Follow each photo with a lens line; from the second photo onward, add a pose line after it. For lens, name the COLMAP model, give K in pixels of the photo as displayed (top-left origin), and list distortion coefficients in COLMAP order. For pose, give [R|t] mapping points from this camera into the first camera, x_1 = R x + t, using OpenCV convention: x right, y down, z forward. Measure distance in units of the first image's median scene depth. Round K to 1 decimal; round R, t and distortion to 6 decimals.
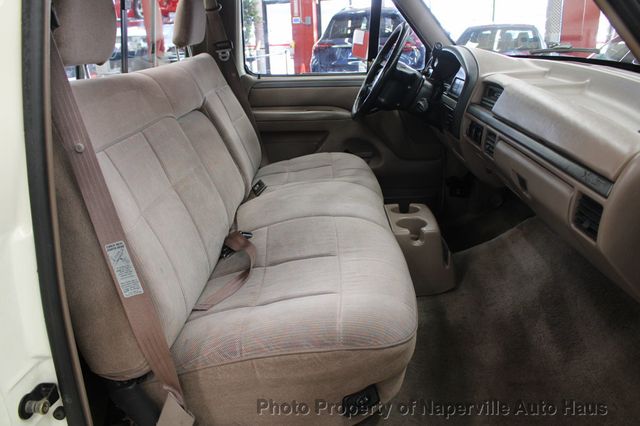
lens RADIAL K [[531.7, 0, 320.4], [0, 531.7, 228.1], [0, 0, 1]] dist [-0.127085, 0.070558]
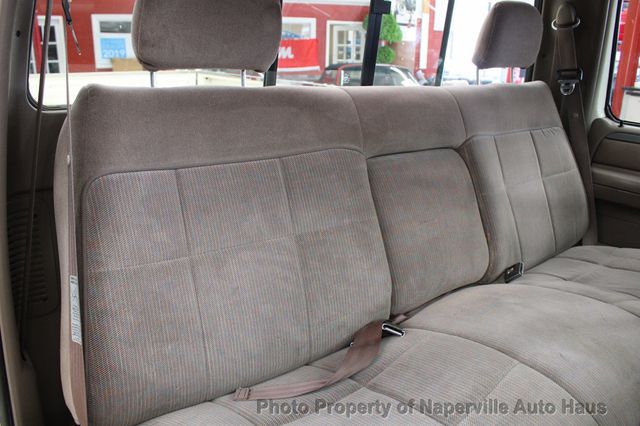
lens RADIAL K [[531.7, 0, 314.7], [0, 531.7, 234.7], [0, 0, 1]] dist [-0.127085, 0.070558]
pose [[0.636040, 0.293387, -0.713707, 0.200583], [-0.313109, 0.943465, 0.108799, -0.117210], [0.705277, 0.154267, 0.691943, 0.320257]]
